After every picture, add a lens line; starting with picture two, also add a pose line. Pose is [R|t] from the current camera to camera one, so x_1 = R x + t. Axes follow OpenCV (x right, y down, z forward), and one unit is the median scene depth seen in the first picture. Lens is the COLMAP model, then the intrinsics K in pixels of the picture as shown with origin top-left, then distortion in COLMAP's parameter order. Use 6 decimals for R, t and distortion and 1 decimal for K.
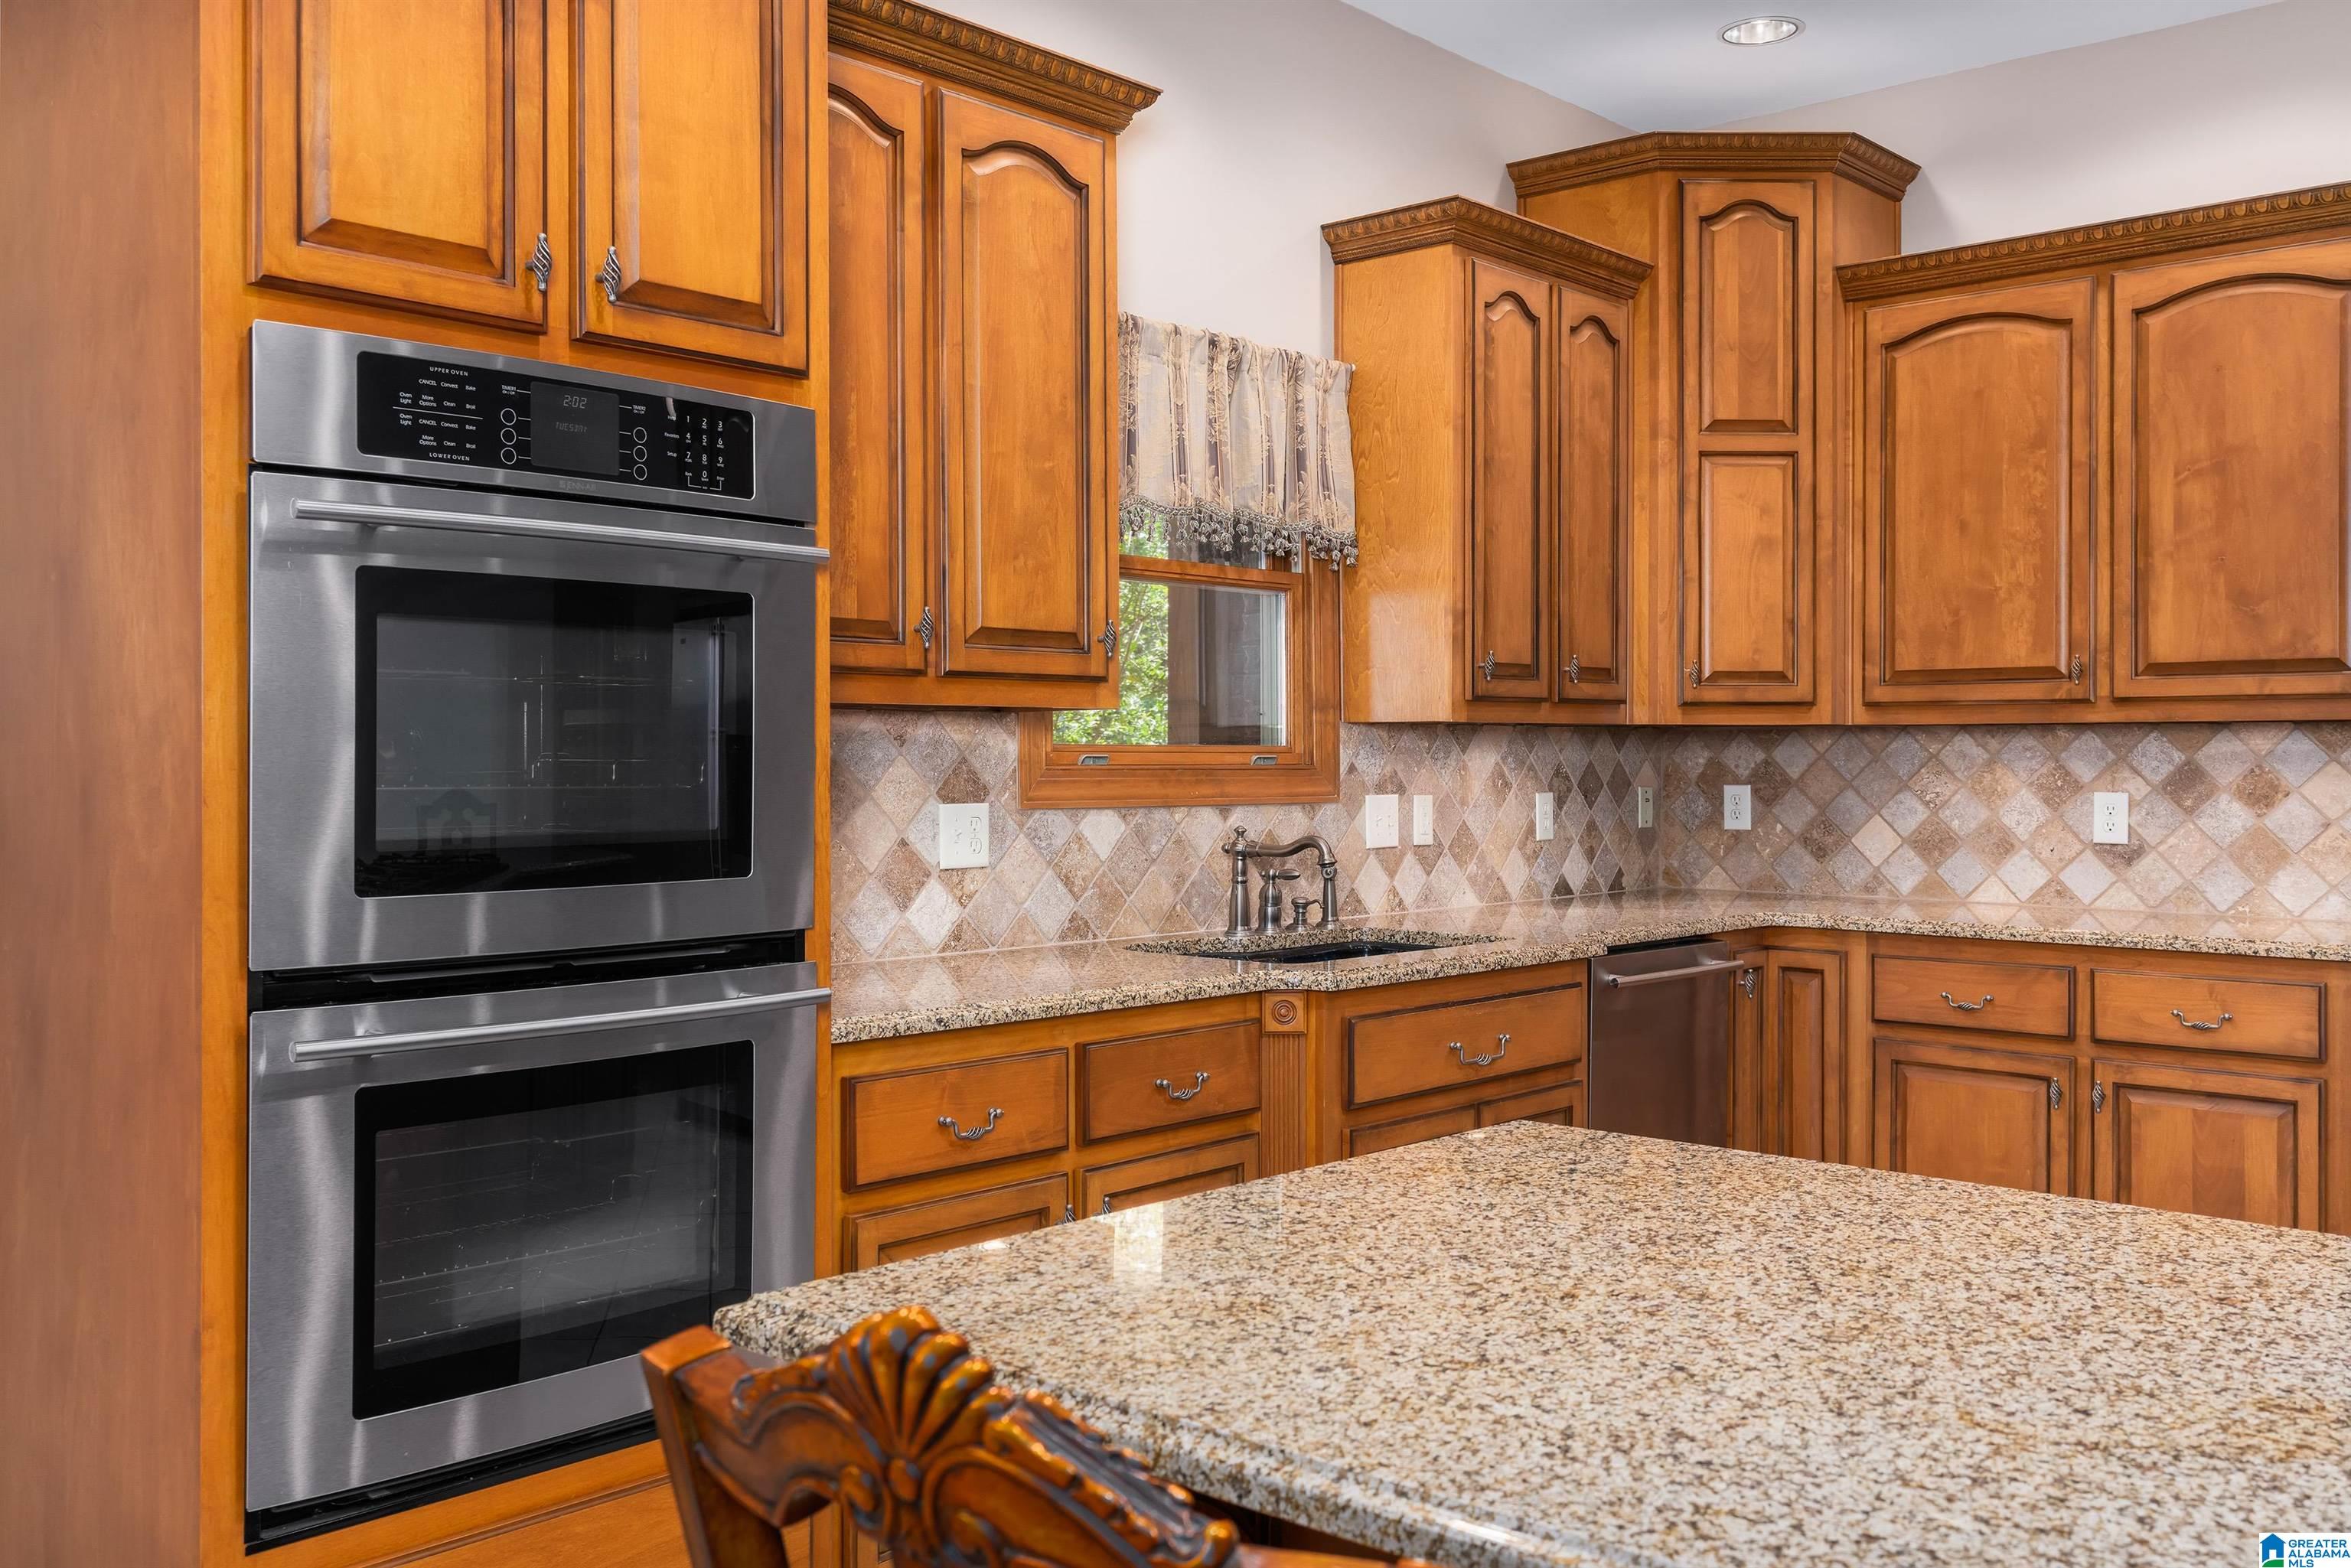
lens RADIAL K [[2067.3, 0, 1169.3], [0, 2067.3, 760.2], [0, 0, 1]] dist [0.012397, -0.000177]
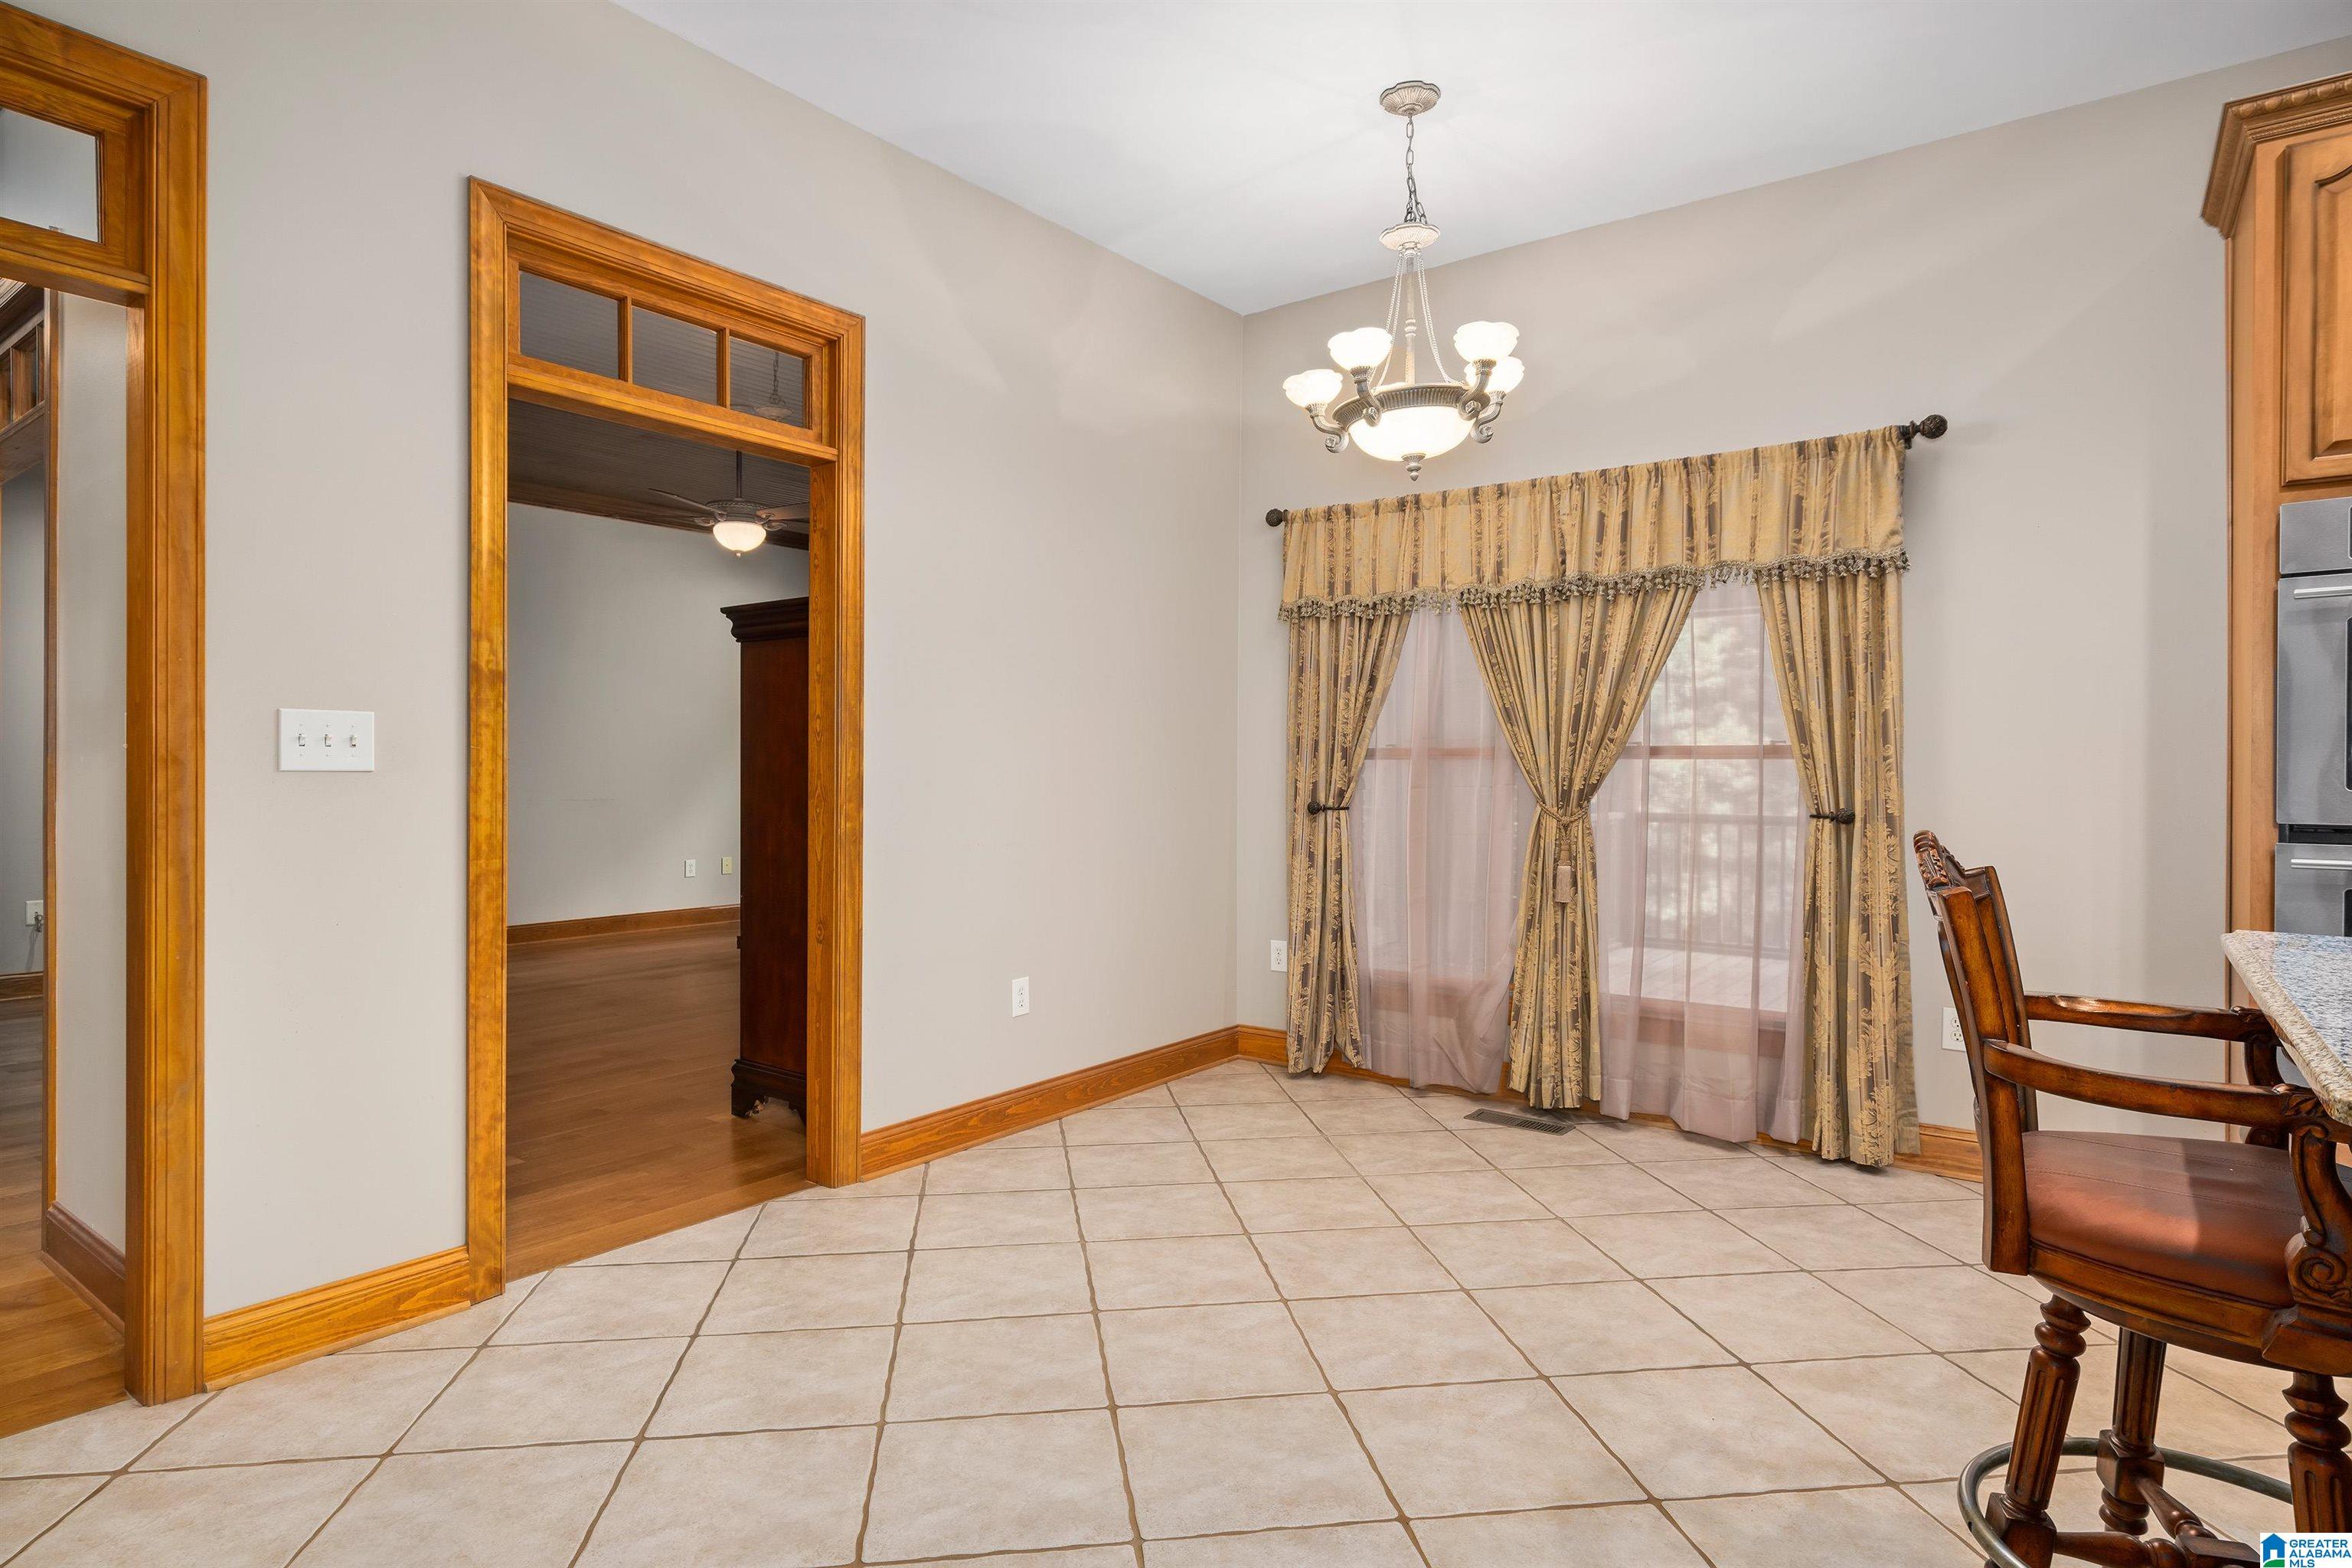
lens RADIAL K [[1282.8, 0, 1152.3], [0, 1282.8, 777.1], [0, 0, 1]] dist [-0.004041, 0.003824]
pose [[0.091438, 0.006200, -0.995792, 0.353644], [-0.003602, 0.999976, 0.005895, 0.025972], [0.995804, 0.003048, 0.091458, -0.109549]]
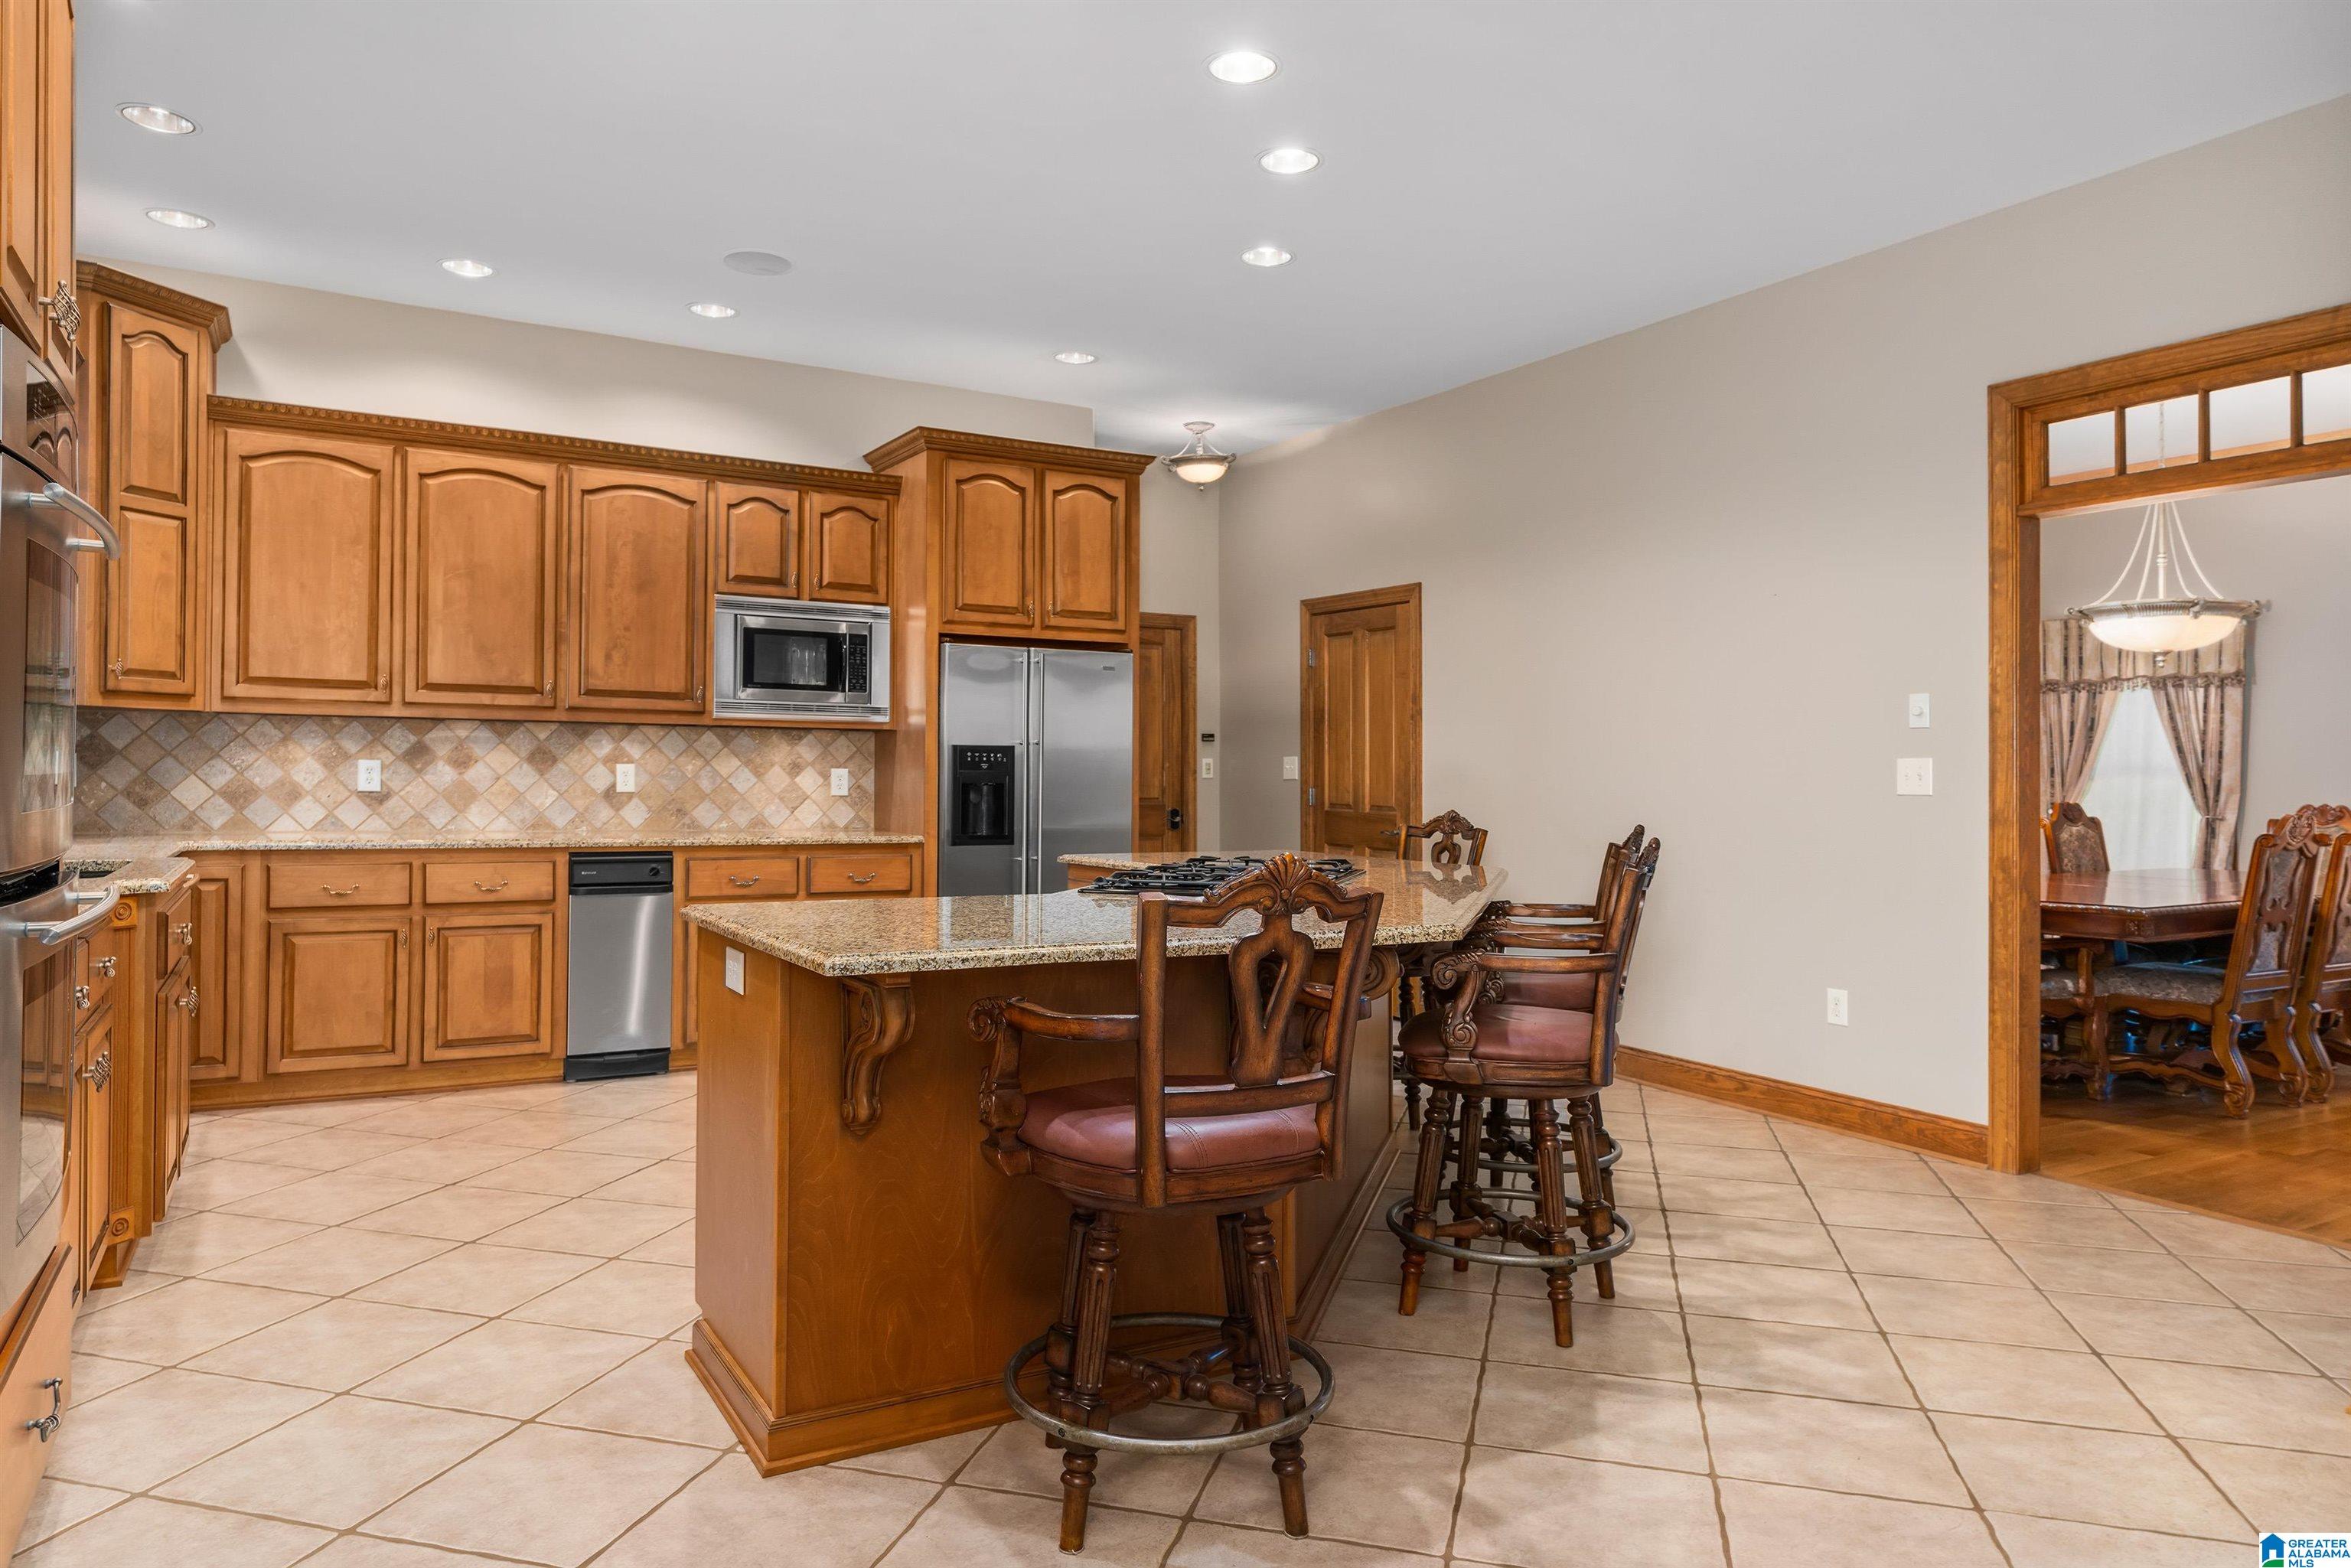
lens RADIAL K [[1480.5, 0, 1152.5], [0, 1480.5, 776.1], [0, 0, 1]] dist [0.004627, 0.002888]
pose [[0.317505, -0.000214, 0.948257, -0.509144], [-0.012736, 0.999909, 0.004490, 0.017048], [-0.948171, -0.013503, 0.317473, 0.051694]]
